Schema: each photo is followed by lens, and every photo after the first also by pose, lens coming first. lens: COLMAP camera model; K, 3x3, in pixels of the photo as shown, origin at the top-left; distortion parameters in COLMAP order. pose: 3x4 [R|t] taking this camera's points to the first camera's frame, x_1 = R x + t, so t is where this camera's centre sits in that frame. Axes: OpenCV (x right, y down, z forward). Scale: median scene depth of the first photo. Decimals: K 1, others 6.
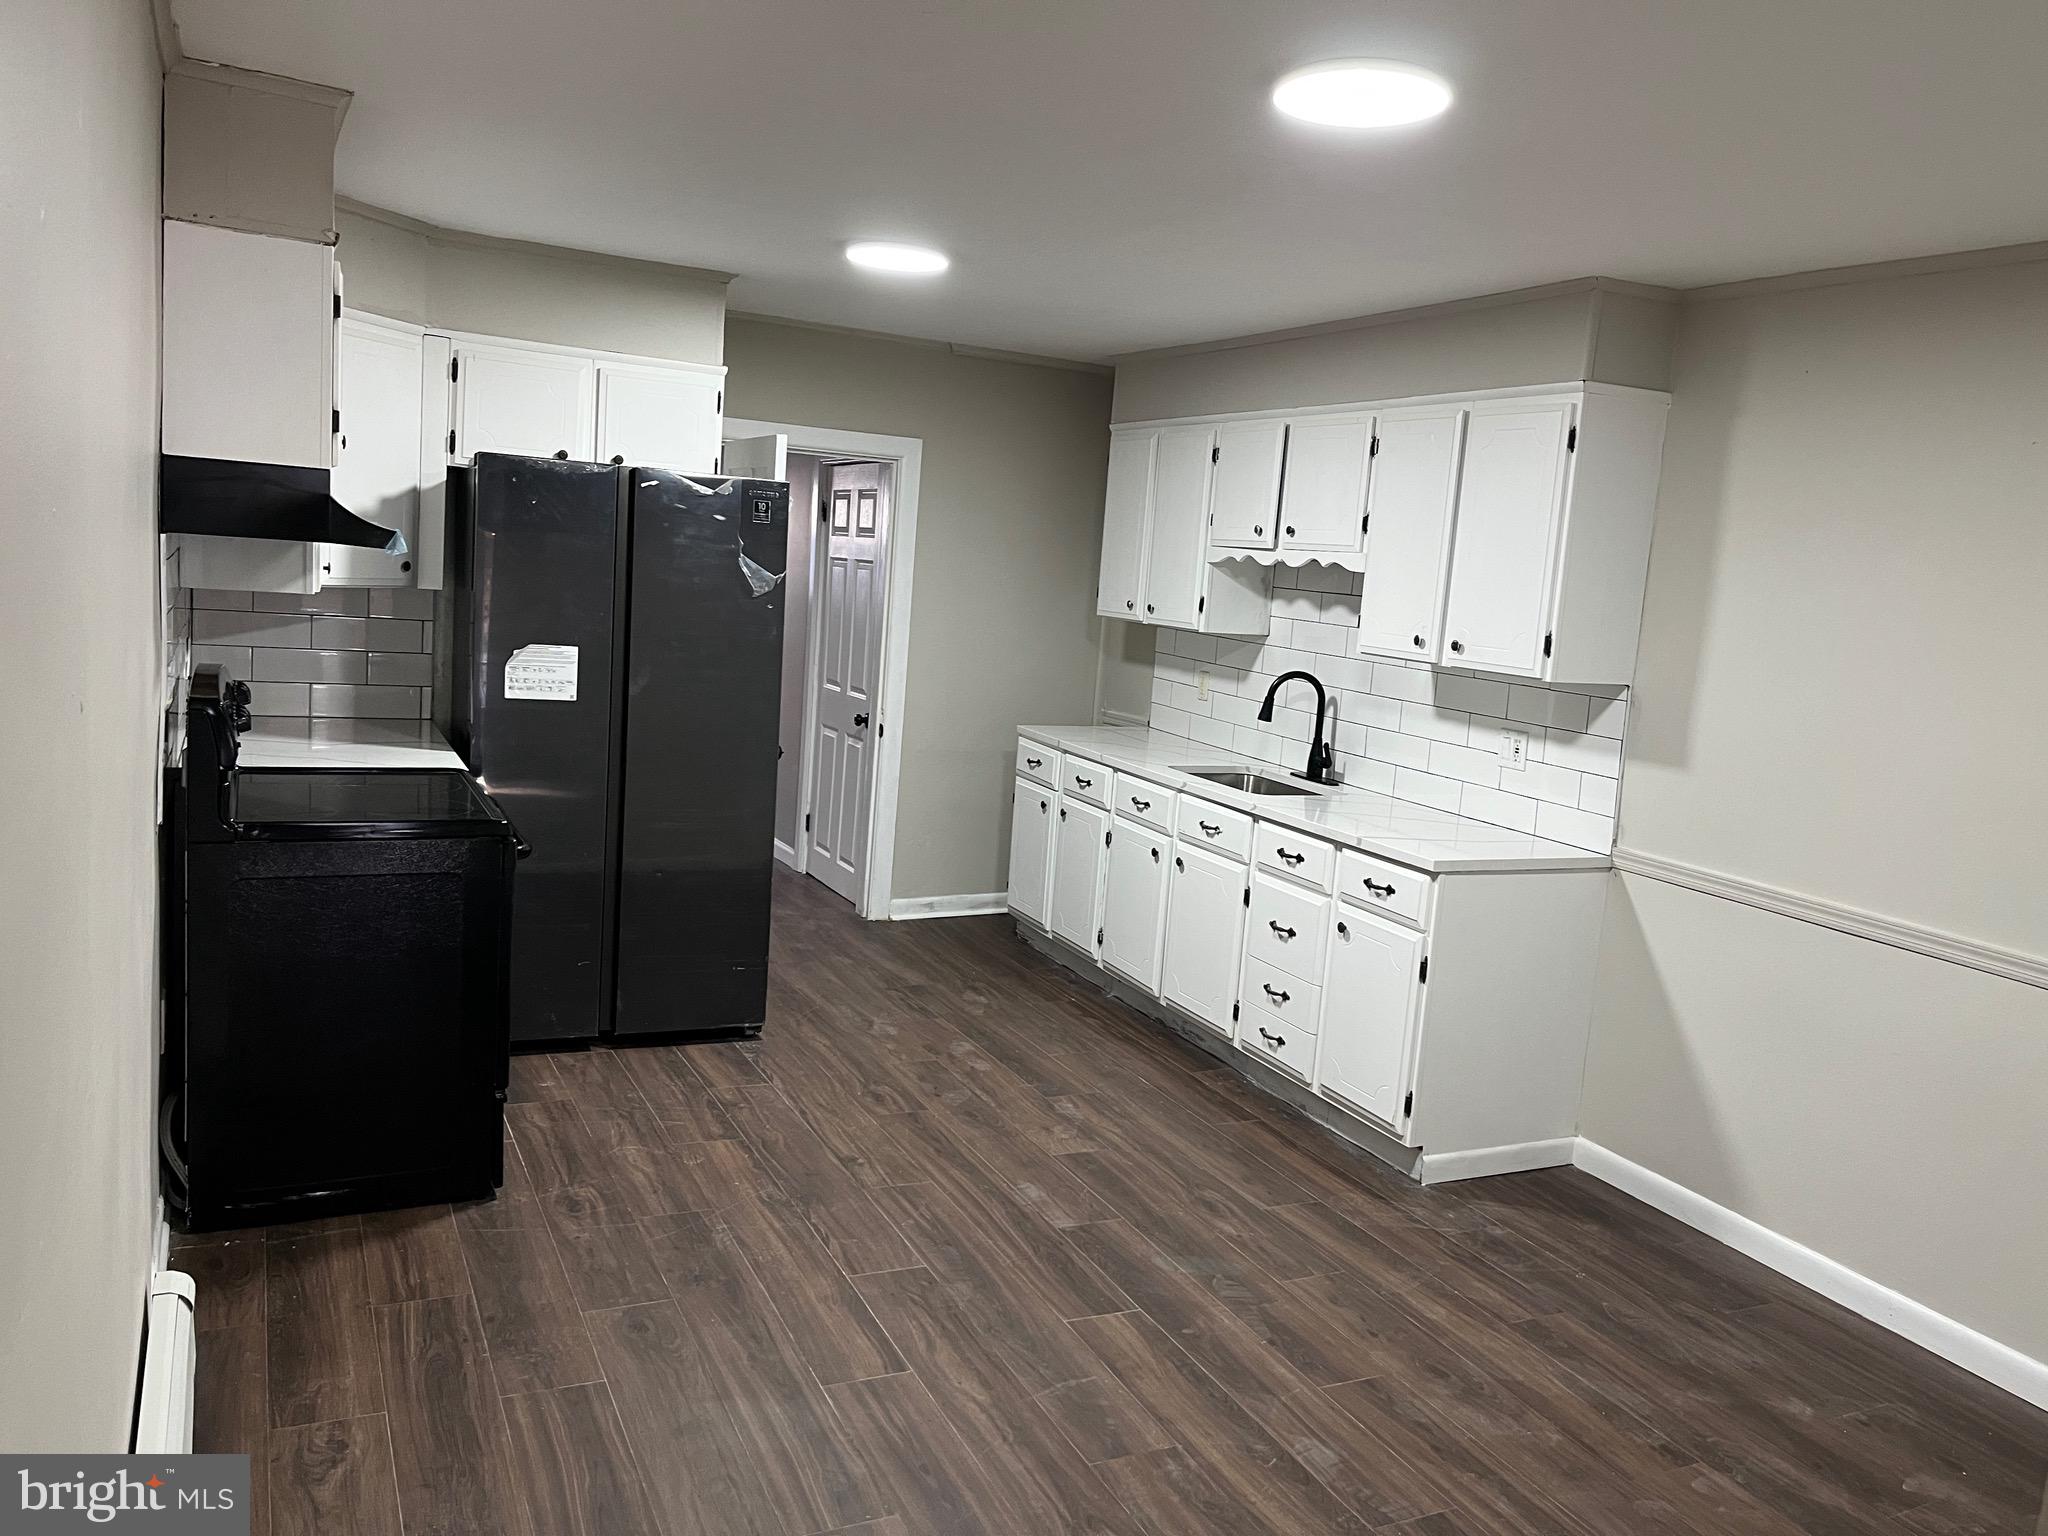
lens RADIAL K [[1549.3, 0, 1034.6], [0, 1549.3, 768.3], [0, 0, 1]] dist [0.044996, -0.050204]
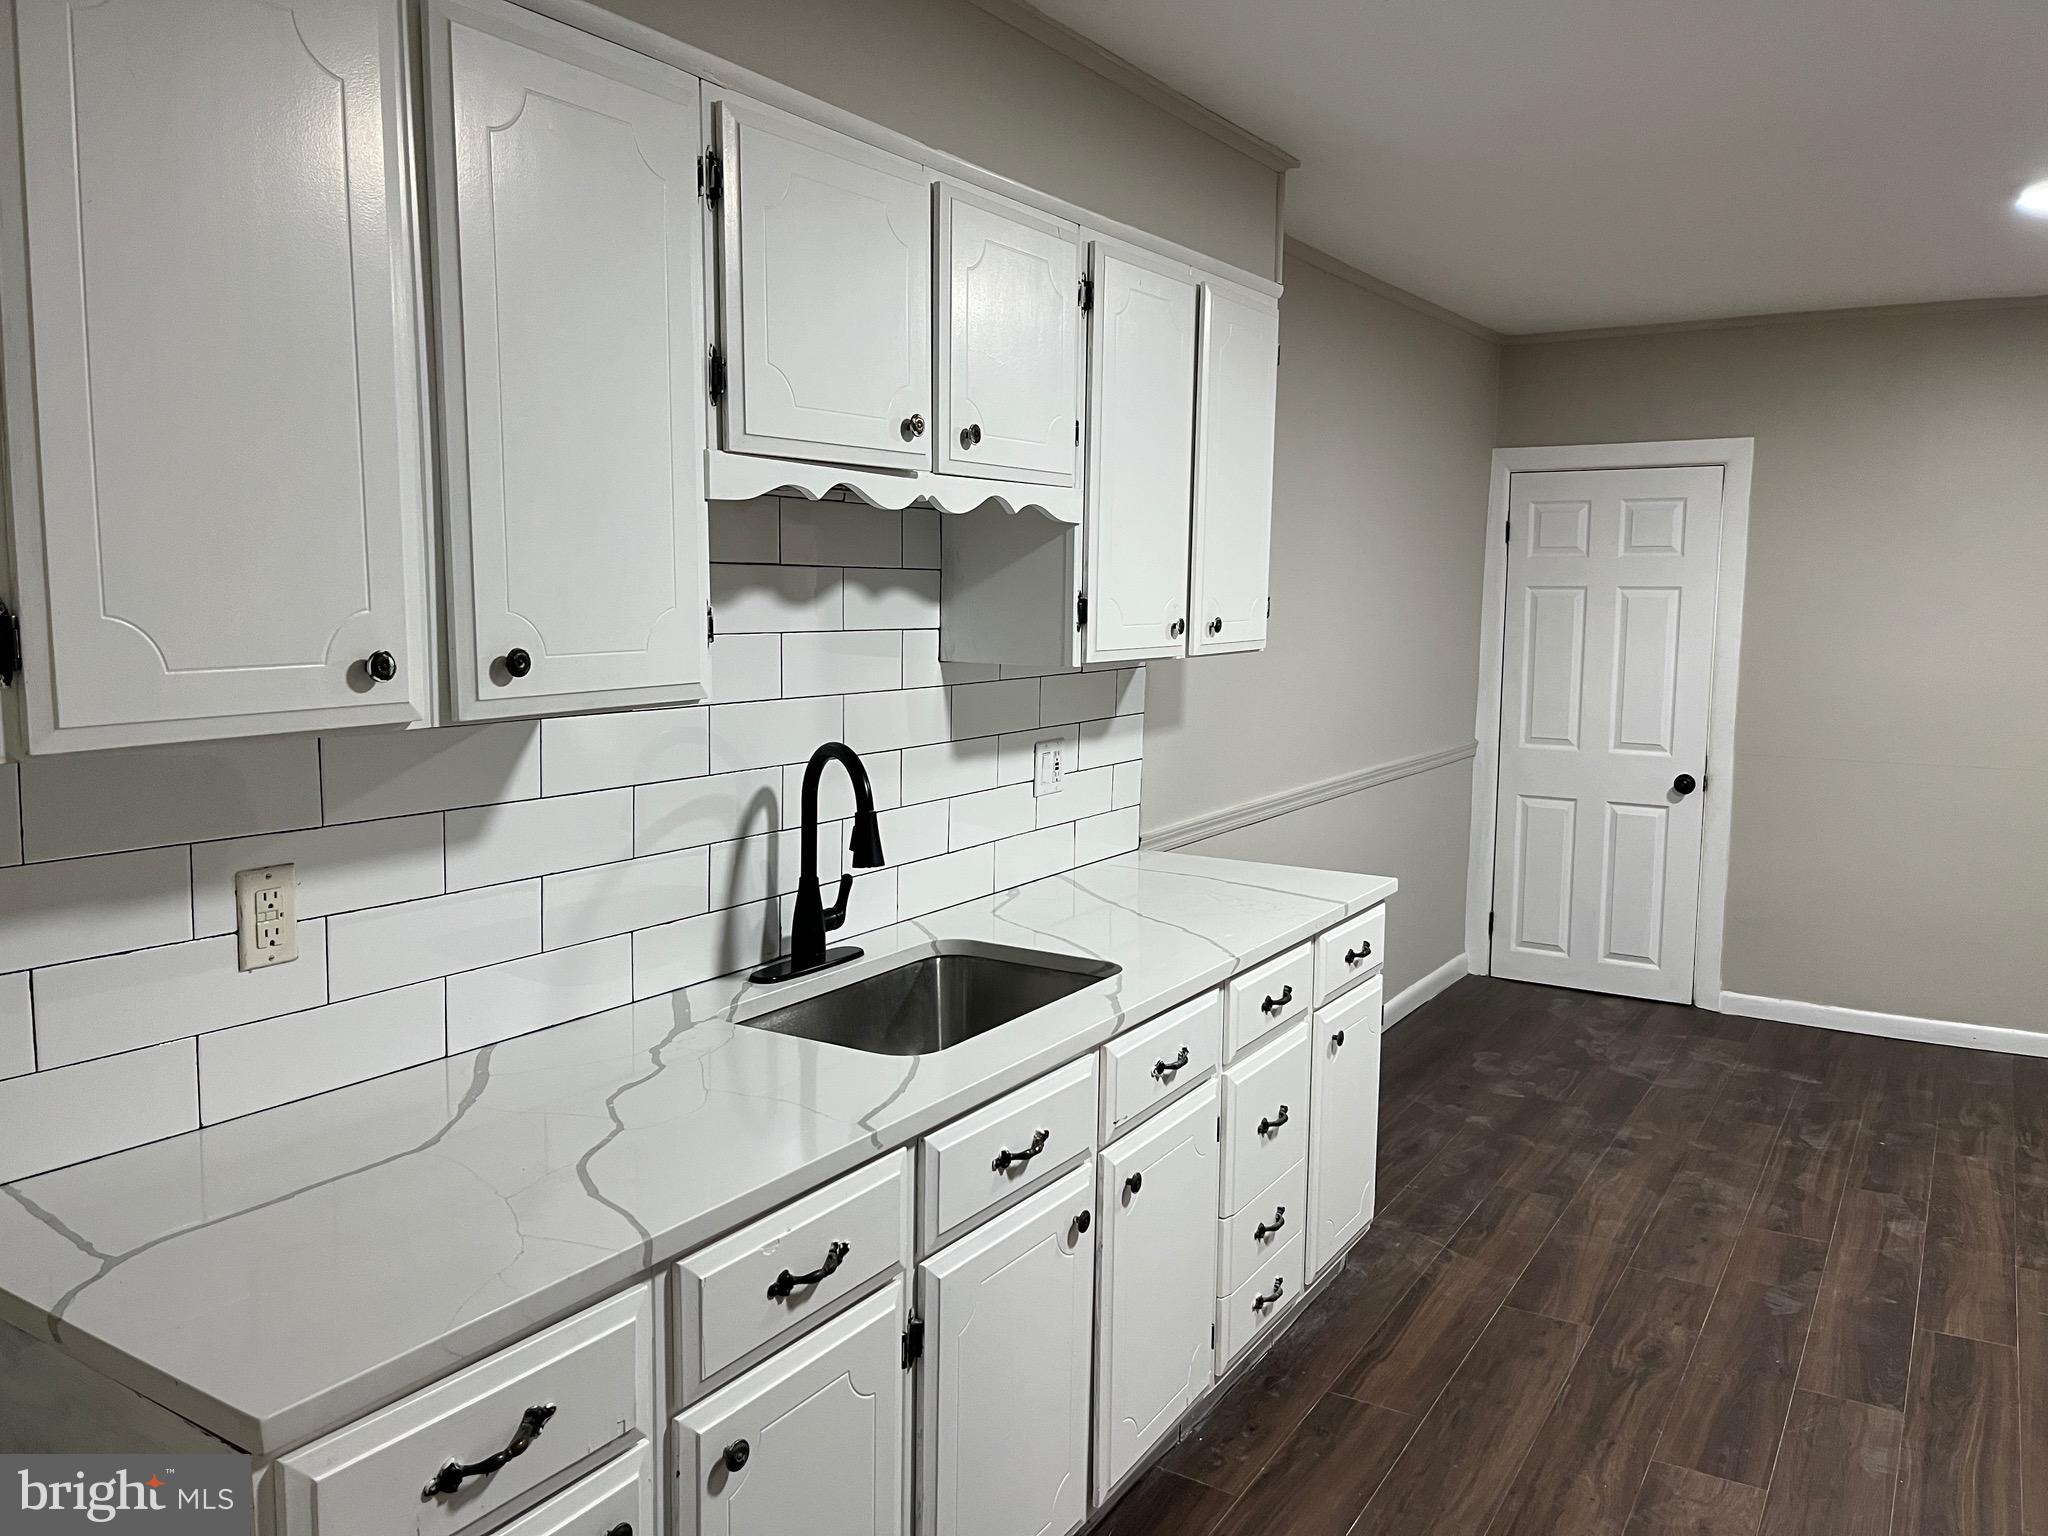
lens RADIAL K [[1549.3, 0, 1034.6], [0, 1549.3, 768.3], [0, 0, 1]] dist [0.044996, -0.050204]
pose [[-0.537273, -0.184656, 0.822946, -0.356781], [0.065318, 0.963698, 0.258882, -0.258649], [-0.840875, 0.192844, -0.505707, 1.818164]]
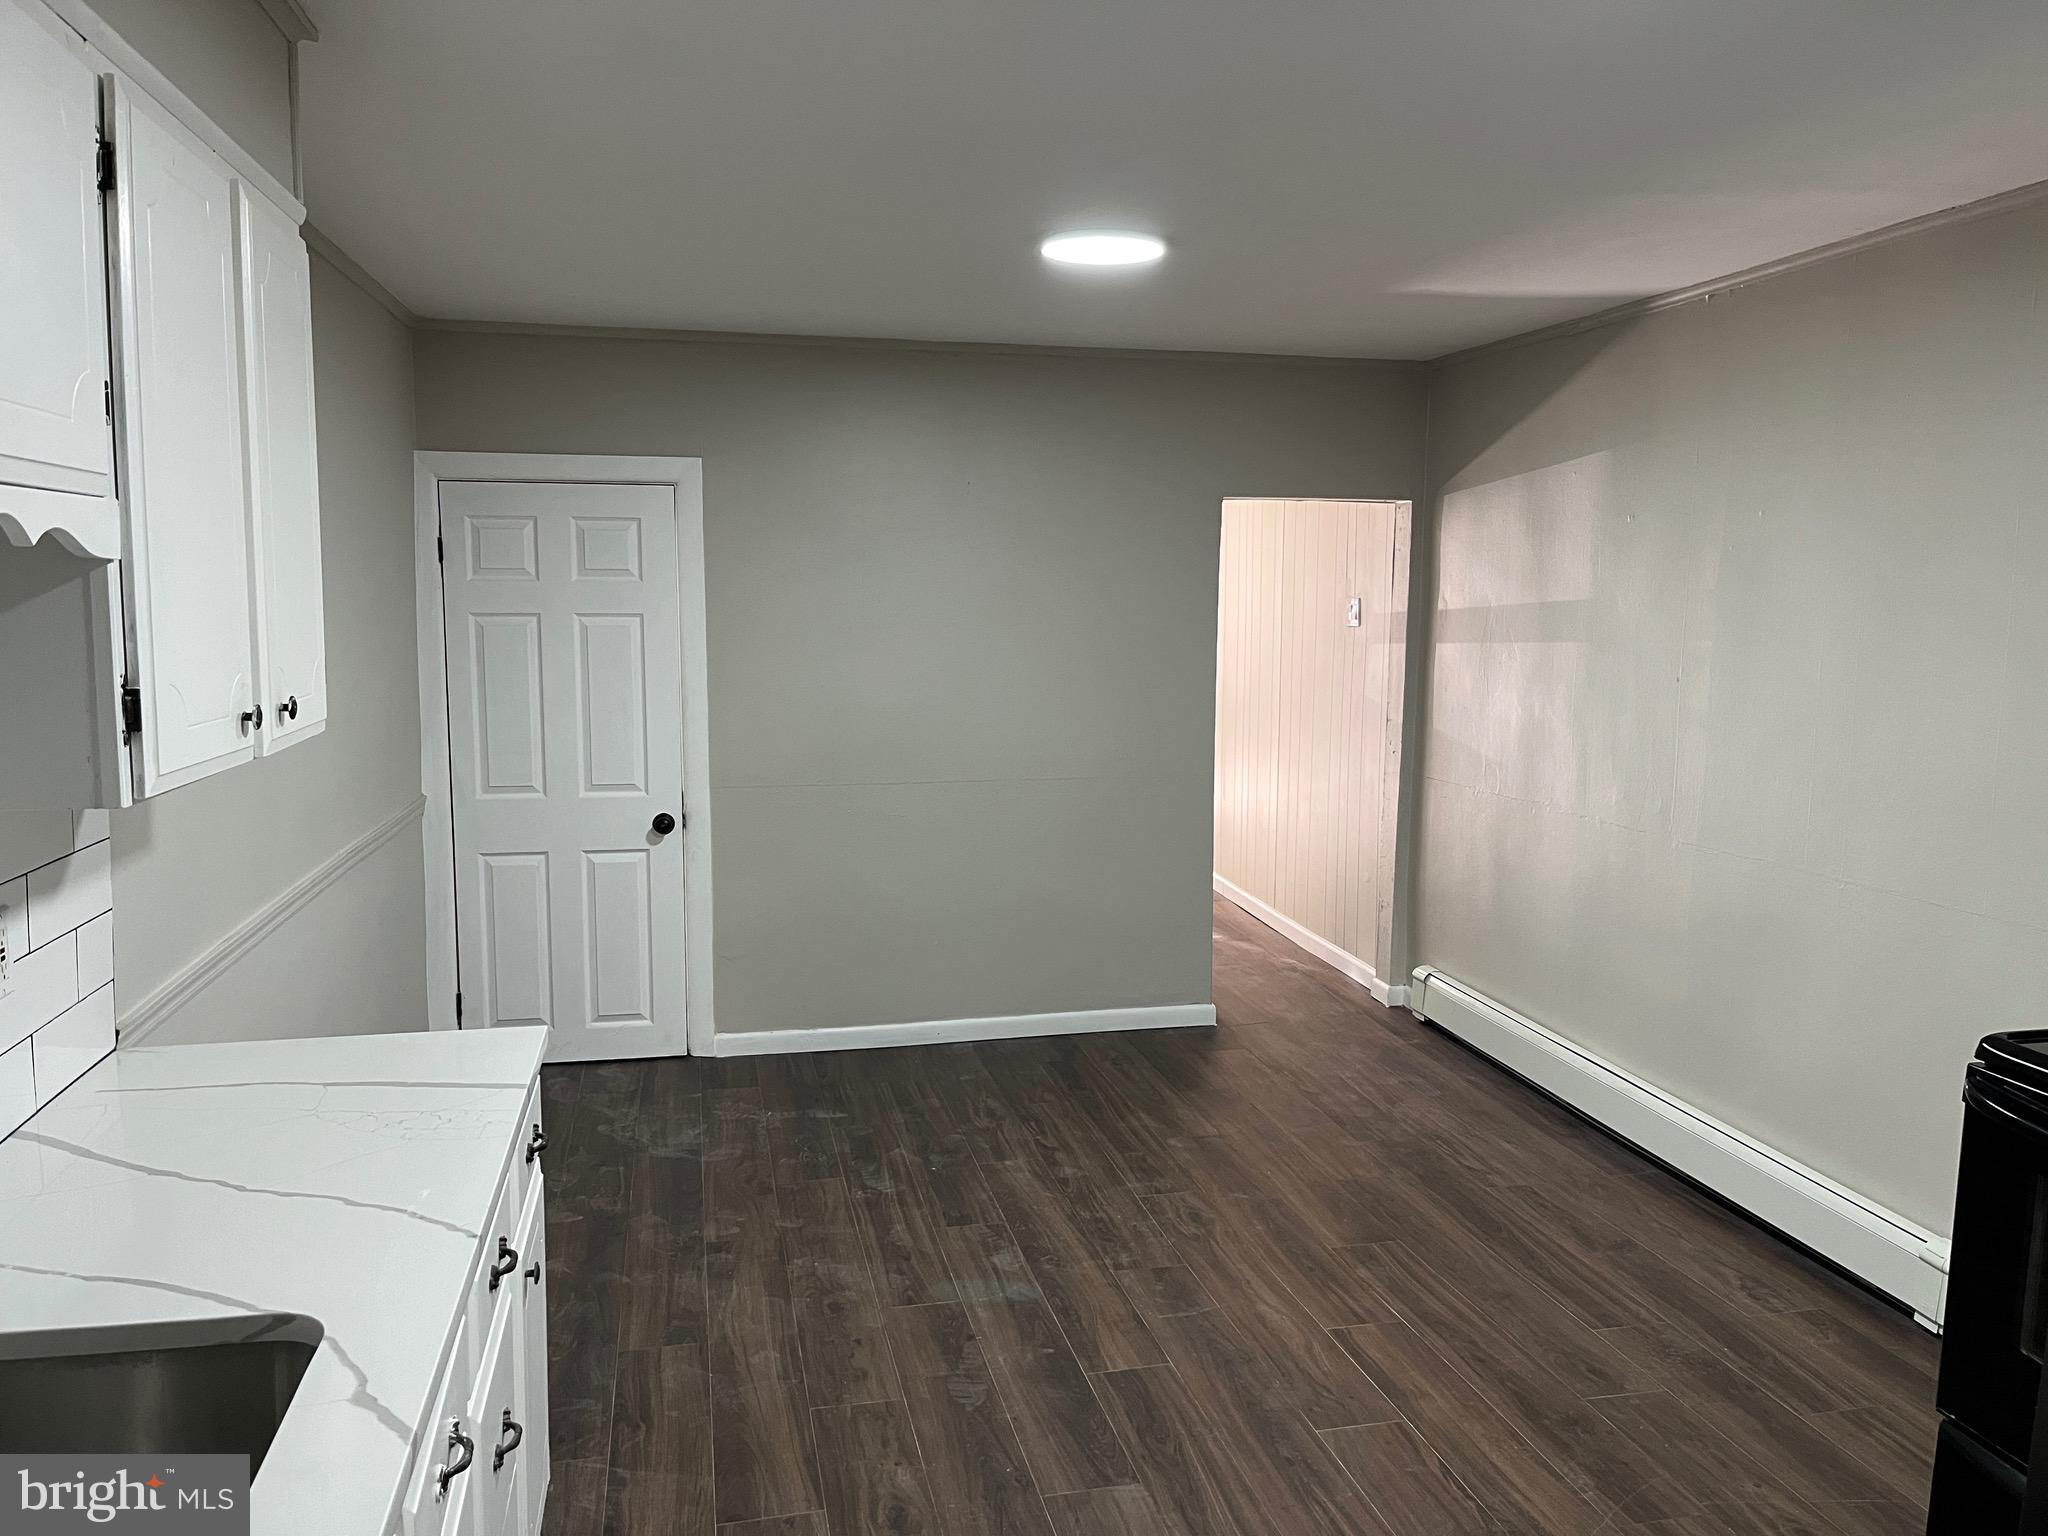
lens RADIAL K [[1549.3, 0, 1034.6], [0, 1549.3, 768.3], [0, 0, 1]] dist [0.044996, -0.050204]
pose [[-0.969441, -0.111913, 0.218309, -0.066159], [-0.051949, 0.963352, 0.263161, -0.248450], [-0.239760, 0.243779, -0.939727, 1.756363]]
